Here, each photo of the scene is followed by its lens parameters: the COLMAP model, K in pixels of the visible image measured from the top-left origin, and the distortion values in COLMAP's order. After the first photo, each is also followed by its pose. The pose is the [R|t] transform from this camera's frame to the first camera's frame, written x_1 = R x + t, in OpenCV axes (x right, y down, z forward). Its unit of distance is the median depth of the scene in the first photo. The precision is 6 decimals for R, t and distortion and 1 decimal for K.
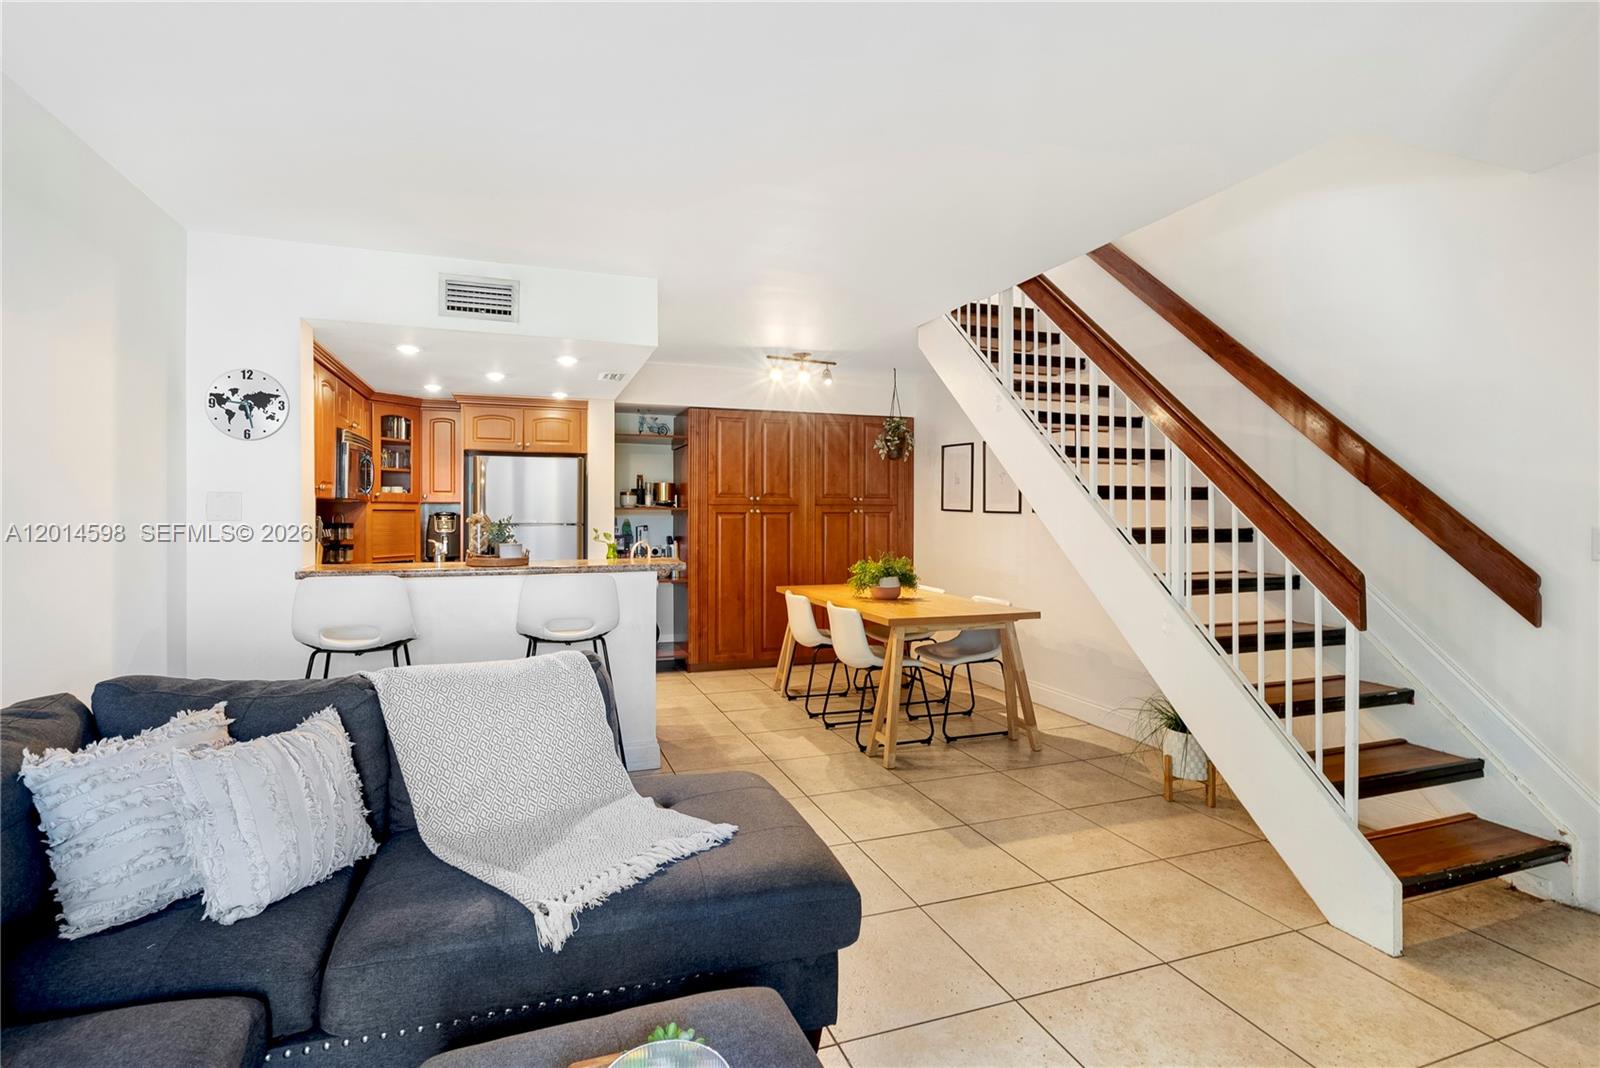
lens RADIAL K [[750.1, 0, 810.8], [0, 750.1, 521.6], [0, 0, 1]] dist [-0.003497, 0.002204]
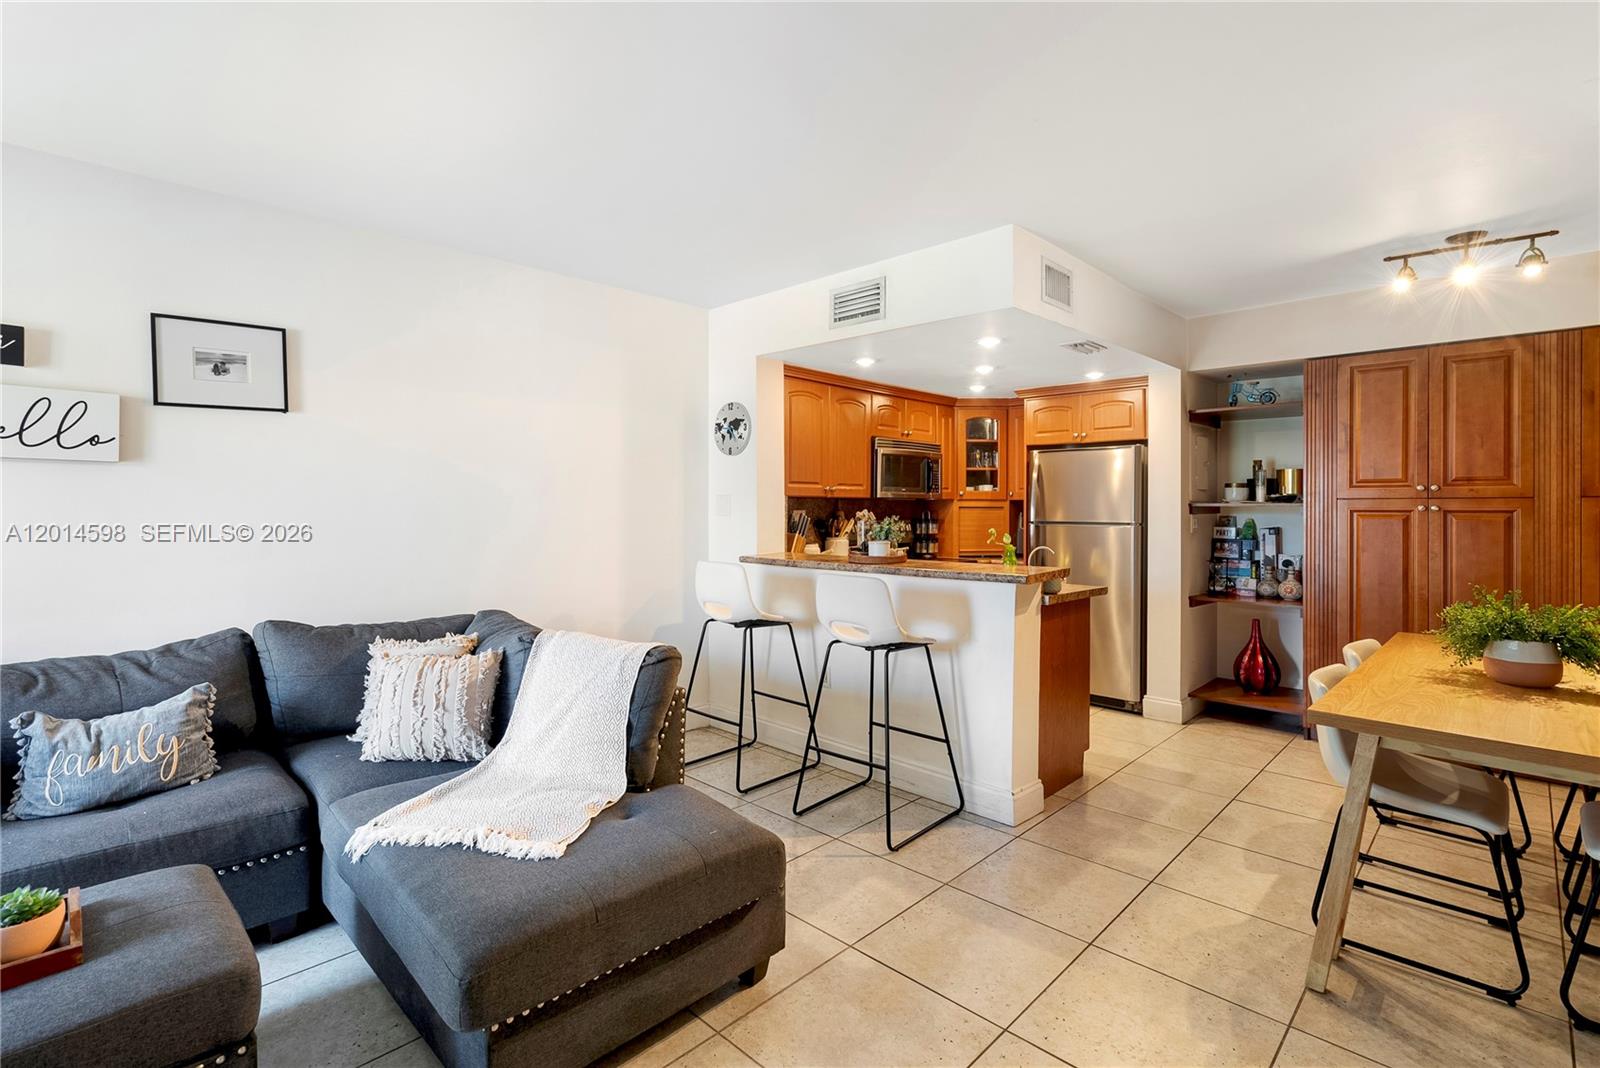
lens RADIAL K [[750.1, 0, 795.2], [0, 750.1, 514.4], [0, 0, 1]] dist [-0.003497, 0.002204]
pose [[0.432455, 0.008602, -0.901614, 0.415773], [-0.012300, 0.999918, 0.003640, -0.007700], [0.901571, 0.009516, 0.432526, 0.423538]]
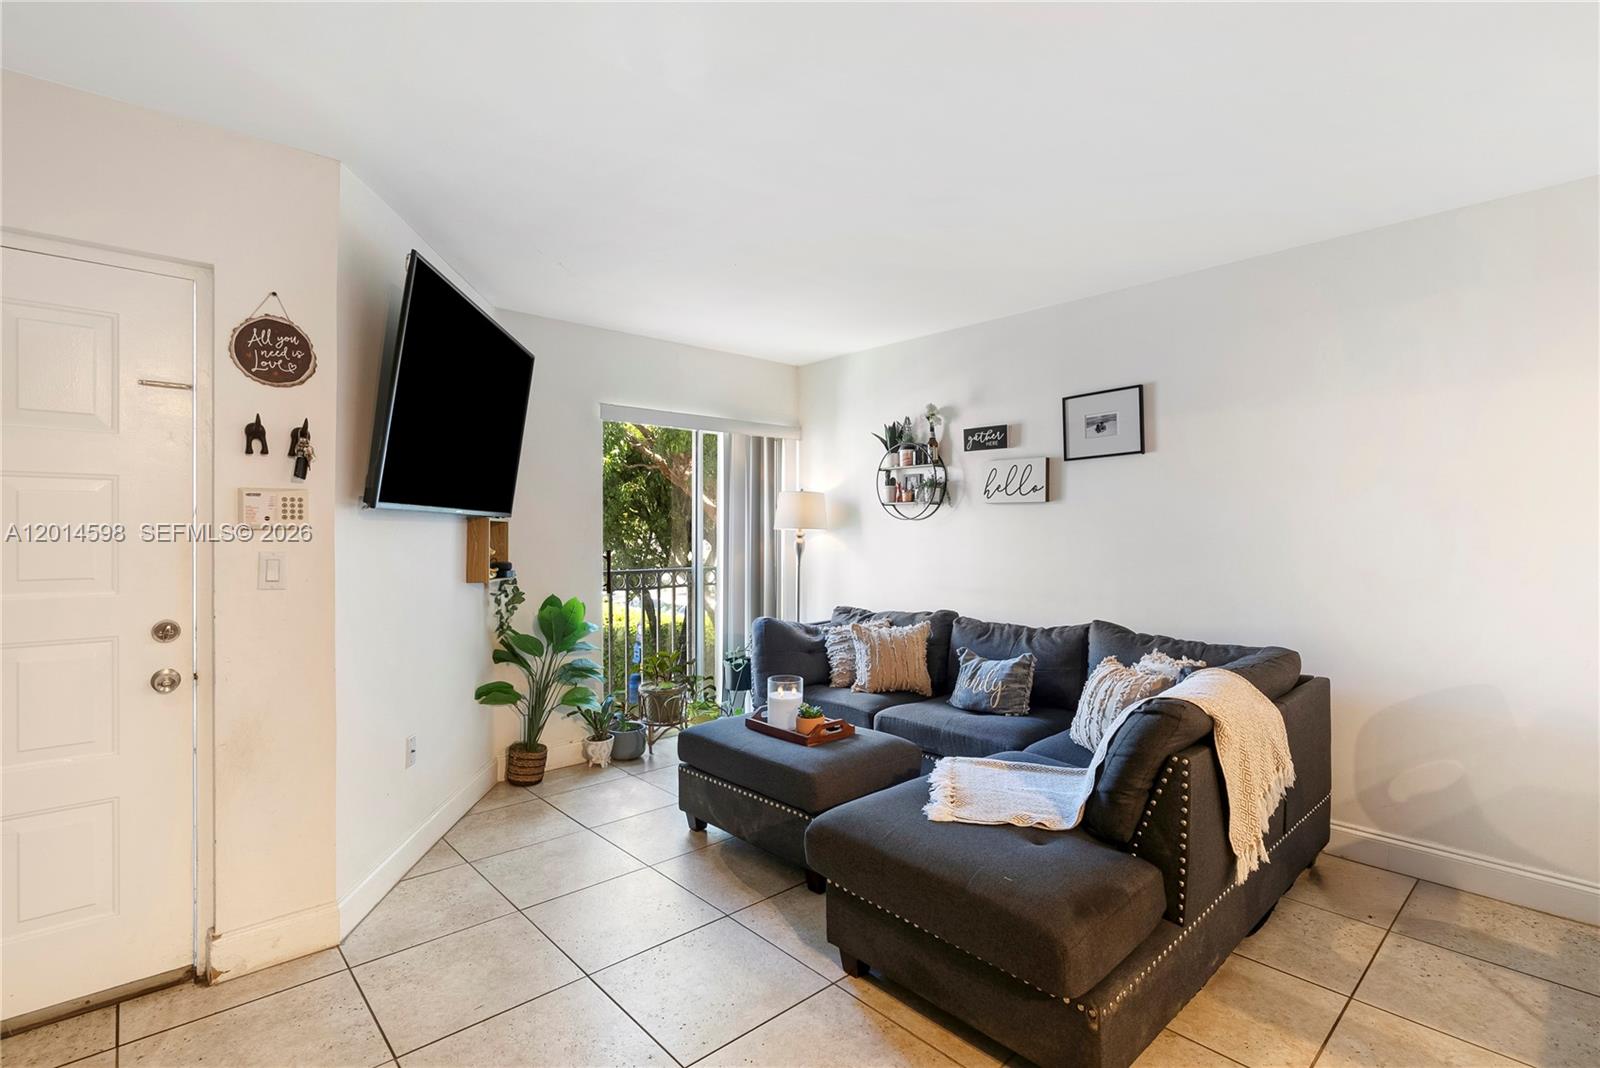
lens RADIAL K [[750.1, 0, 798.8], [0, 750.1, 536.7], [0, 0, 1]] dist [-0.003497, 0.002204]
pose [[-0.927140, -0.000768, -0.374714, 0.243474], [-0.008800, 0.999767, 0.019724, -0.014452], [0.374612, 0.021585, -0.926931, 0.964229]]
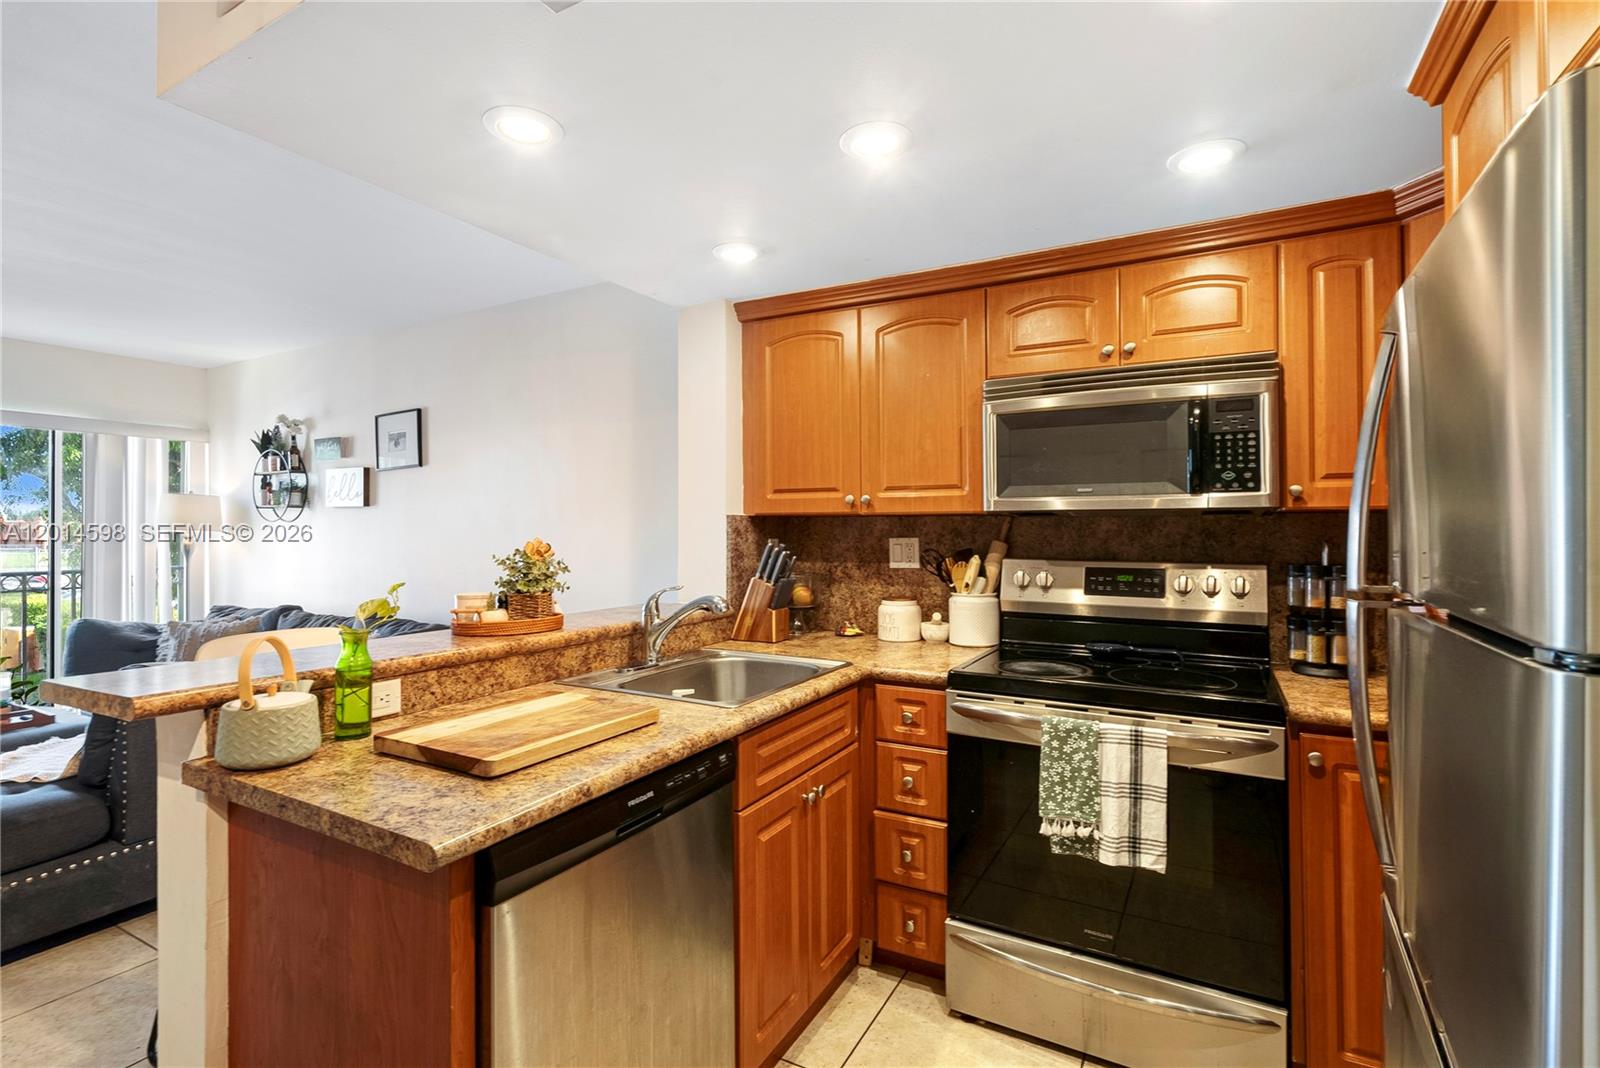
lens RADIAL K [[750.1, 0, 814.9], [0, 750.1, 524.7], [0, 0, 1]] dist [-0.003497, 0.002204]
pose [[-0.751992, -0.008783, -0.659113, -0.192504], [-0.009918, 0.999949, -0.002008, -0.020698], [0.659097, 0.005027, -0.752041, 1.449619]]
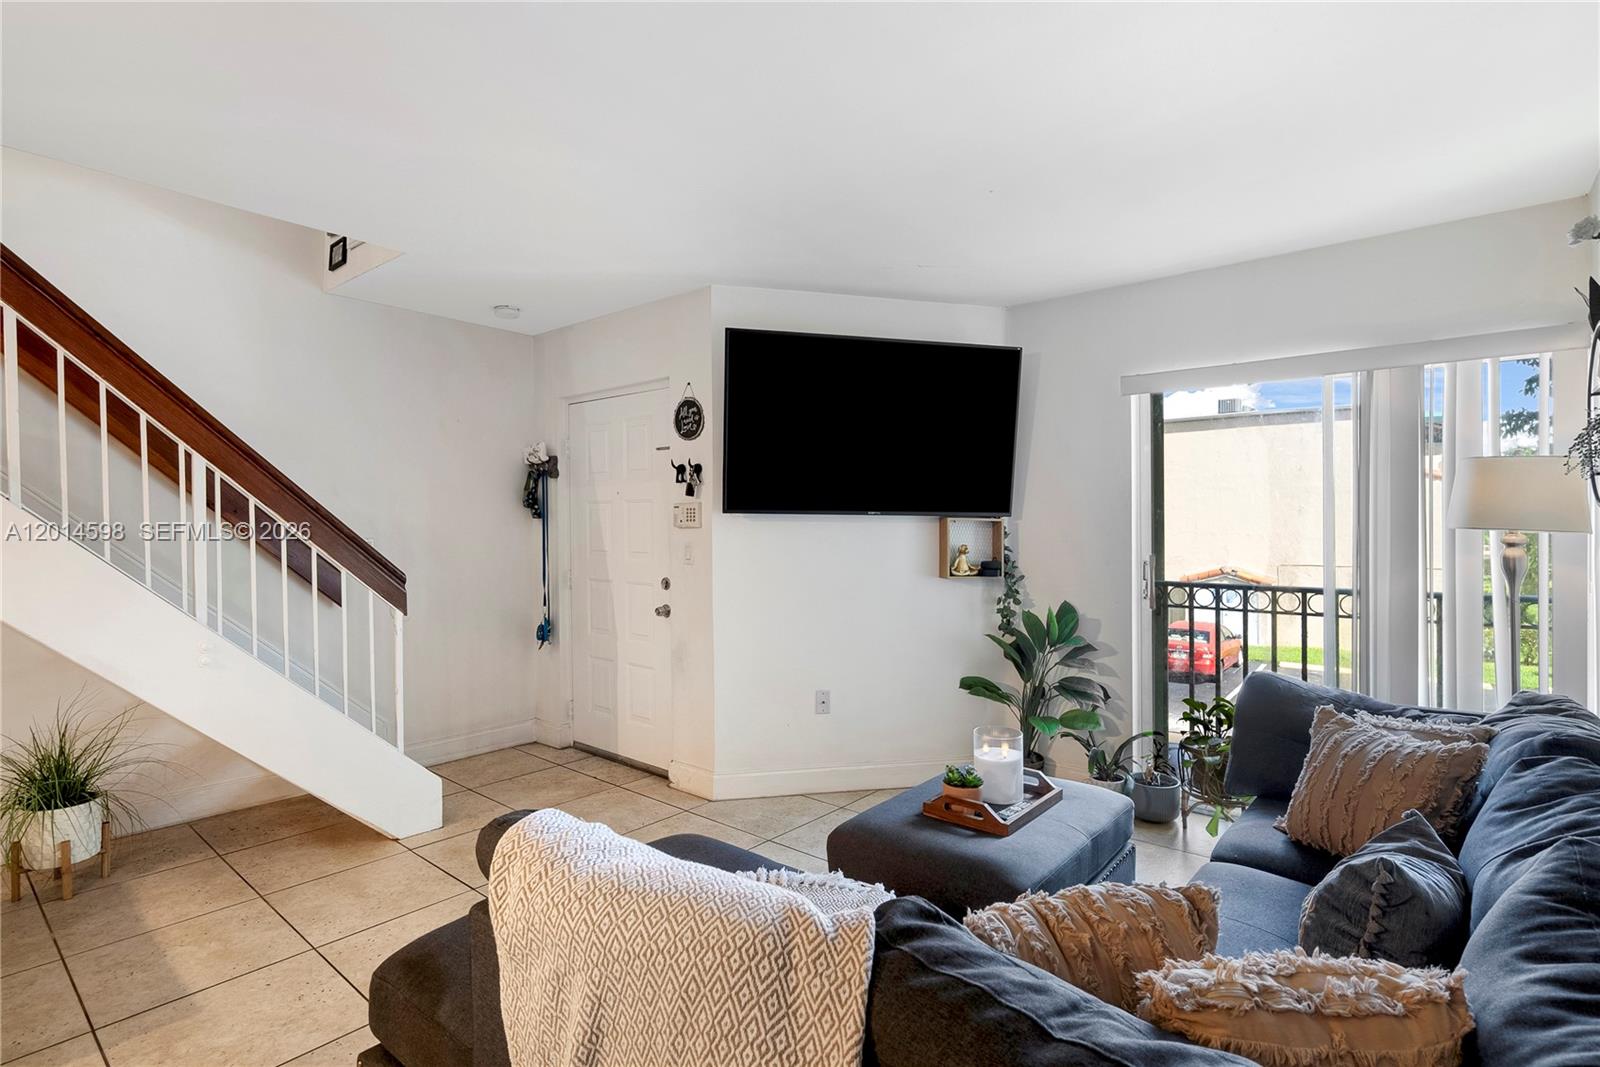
lens RADIAL K [[750.1, 0, 803.3], [0, 750.1, 547.3], [0, 0, 1]] dist [-0.003497, 0.002204]
pose [[-0.496450, -0.024222, 0.867728, -0.482346], [0.003757, 0.999541, 0.030051, -0.008029], [-0.868057, 0.018179, -0.496131, 0.628205]]
